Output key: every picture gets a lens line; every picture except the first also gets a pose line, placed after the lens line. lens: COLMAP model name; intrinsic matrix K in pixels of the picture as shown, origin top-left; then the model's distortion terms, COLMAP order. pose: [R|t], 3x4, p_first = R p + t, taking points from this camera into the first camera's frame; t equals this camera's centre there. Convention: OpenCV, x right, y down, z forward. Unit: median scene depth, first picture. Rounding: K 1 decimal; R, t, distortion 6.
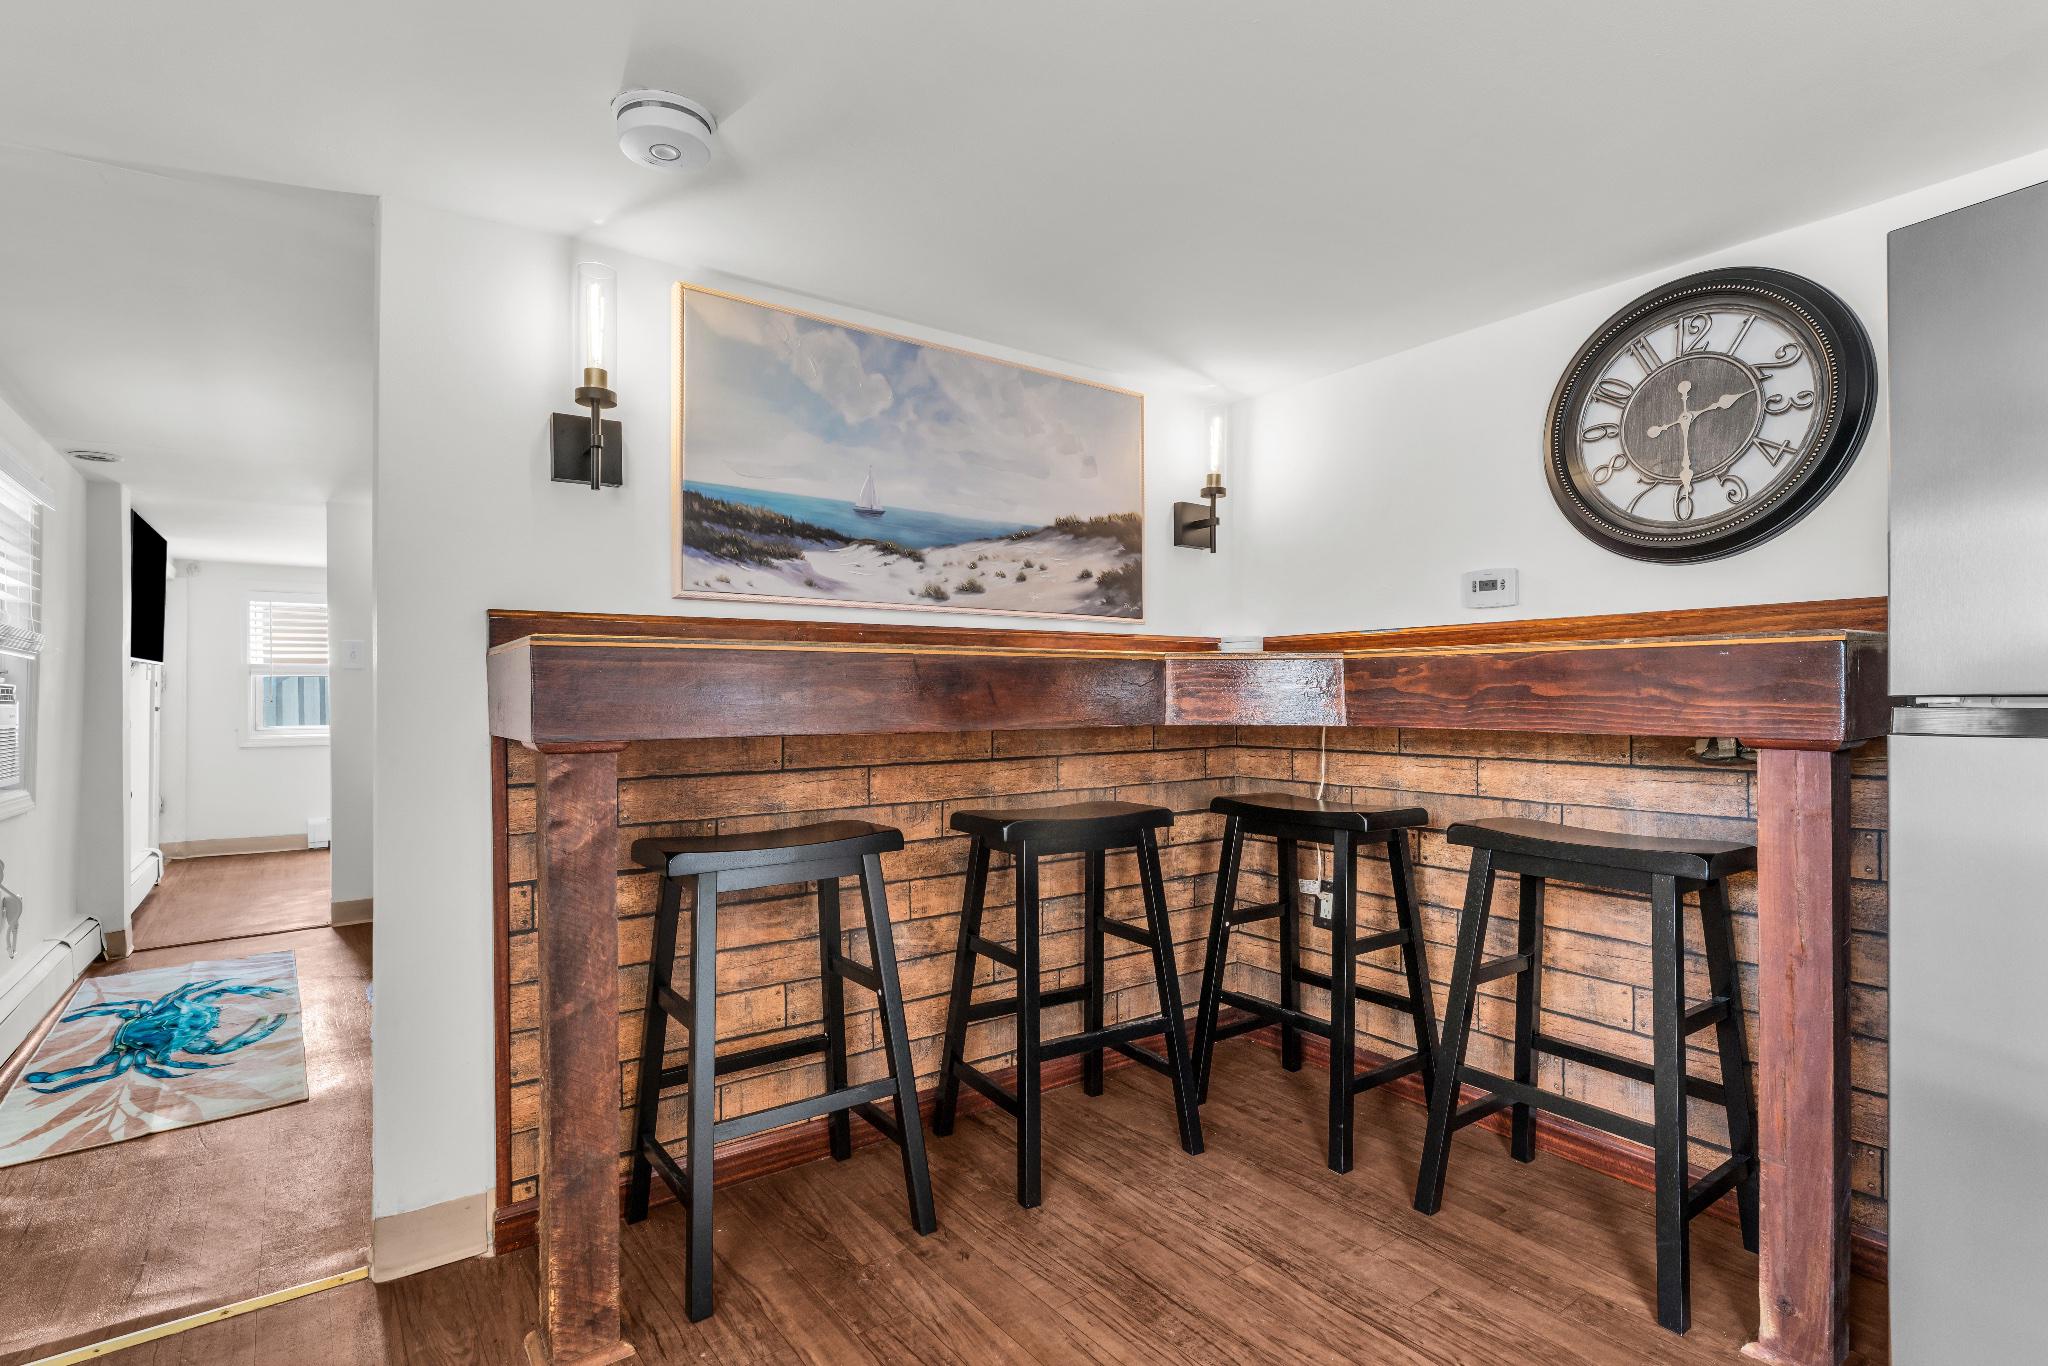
lens RADIAL K [[946.0, 0, 1024.0], [0, 946.0, 683.0], [0, 0, 1]] dist [0.000288, 0.000259]
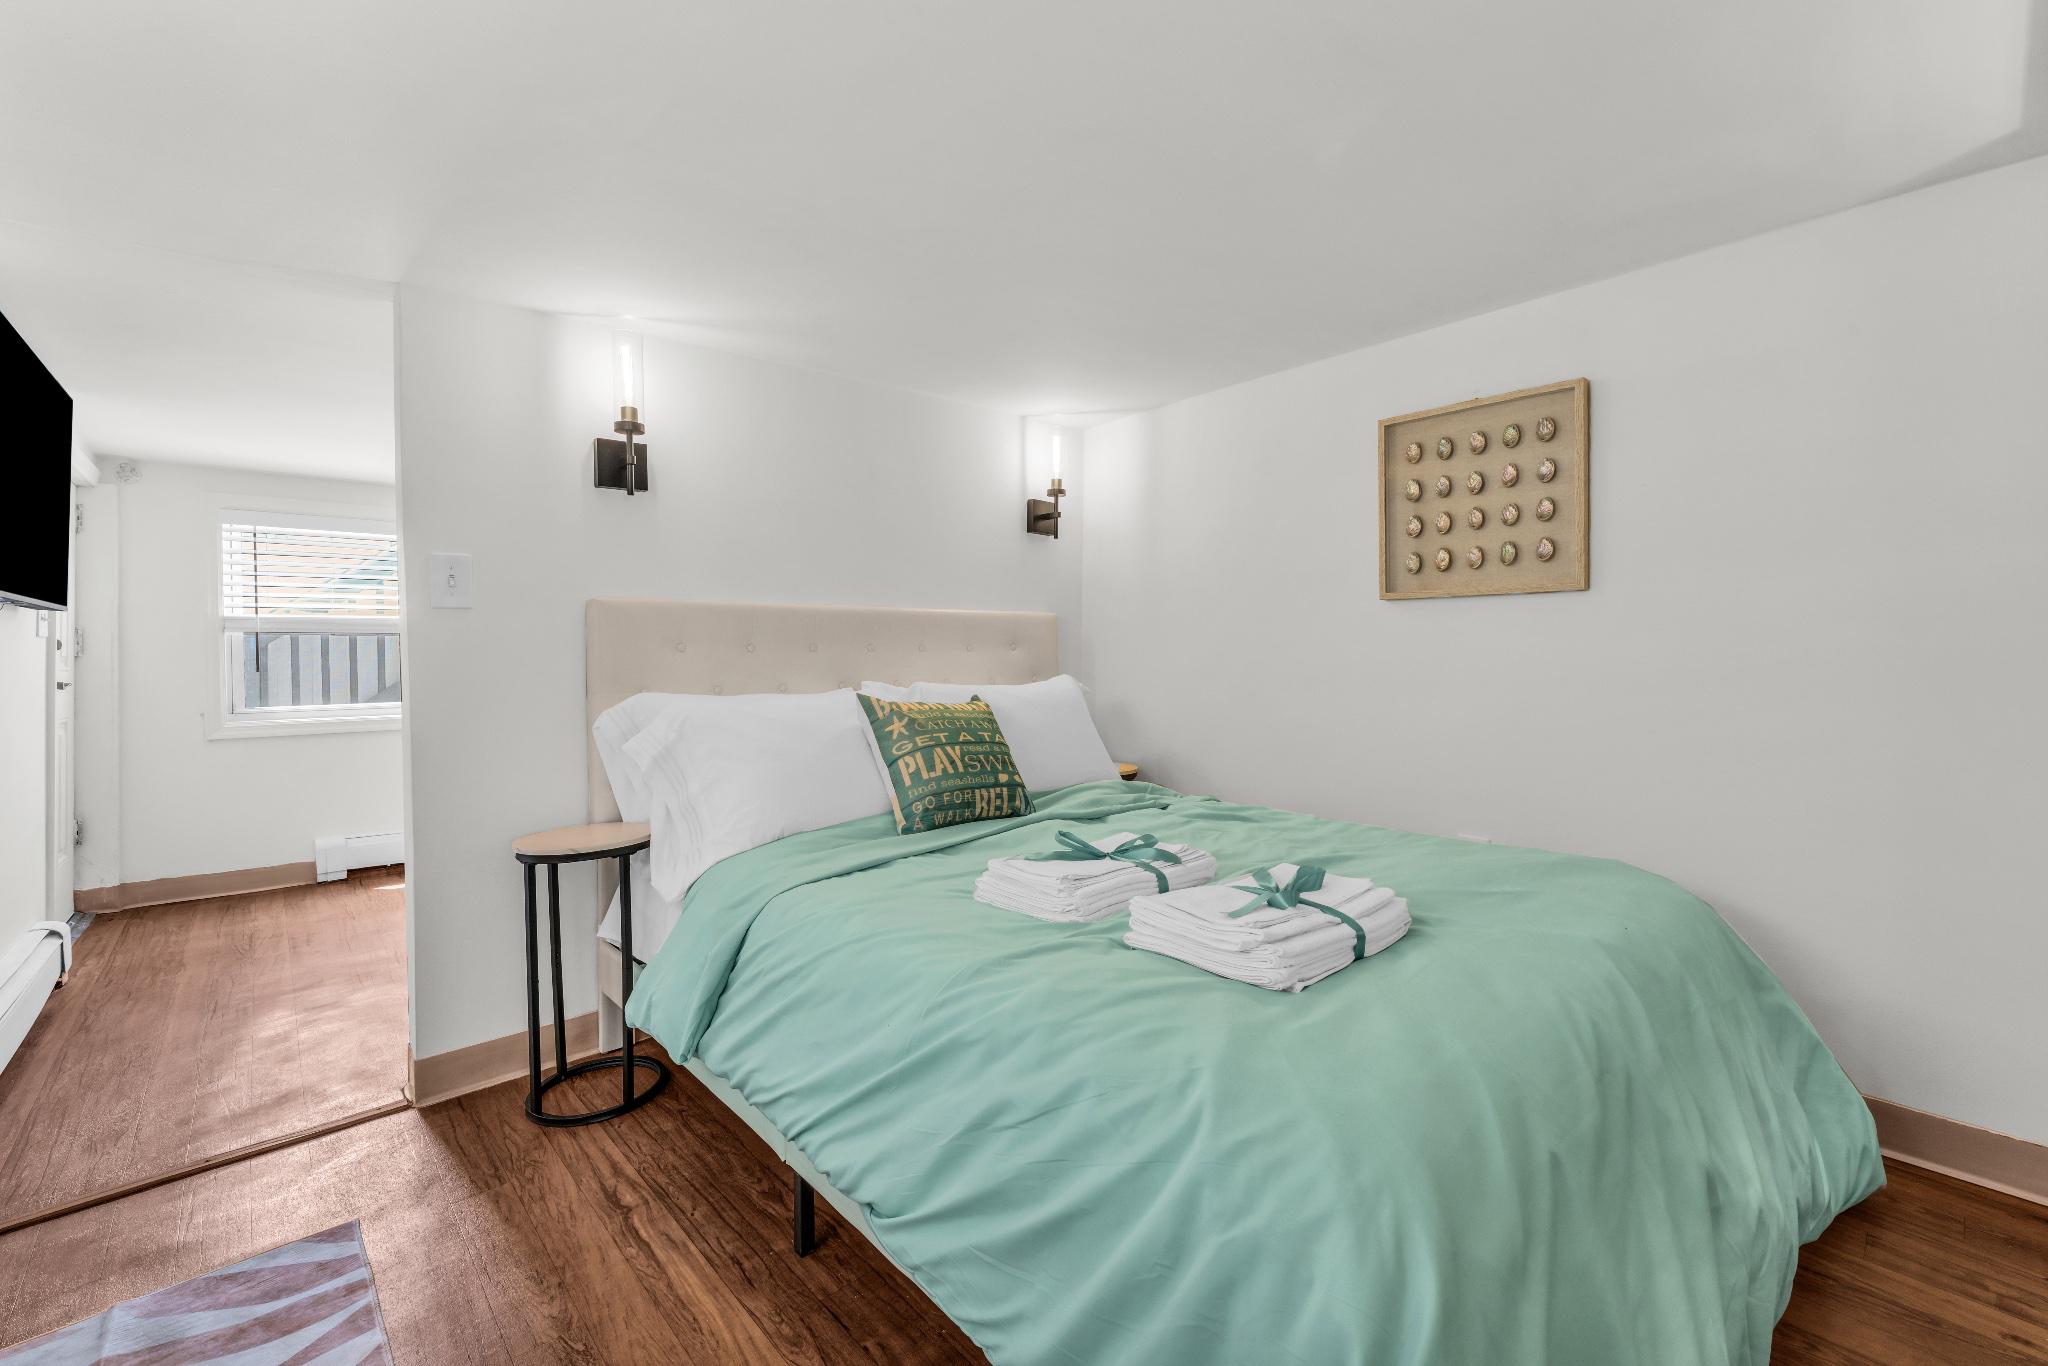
lens RADIAL K [[815.0, 0, 1025.1], [0, 815.0, 666.2], [0, 0, 1]] dist [0.000040, -0.000061]
pose [[0.994926, -0.000263, 0.100606, -0.324389], [-0.001019, 0.999919, 0.012690, 0.007737], [-0.100601, -0.012728, 0.994845, 0.383691]]
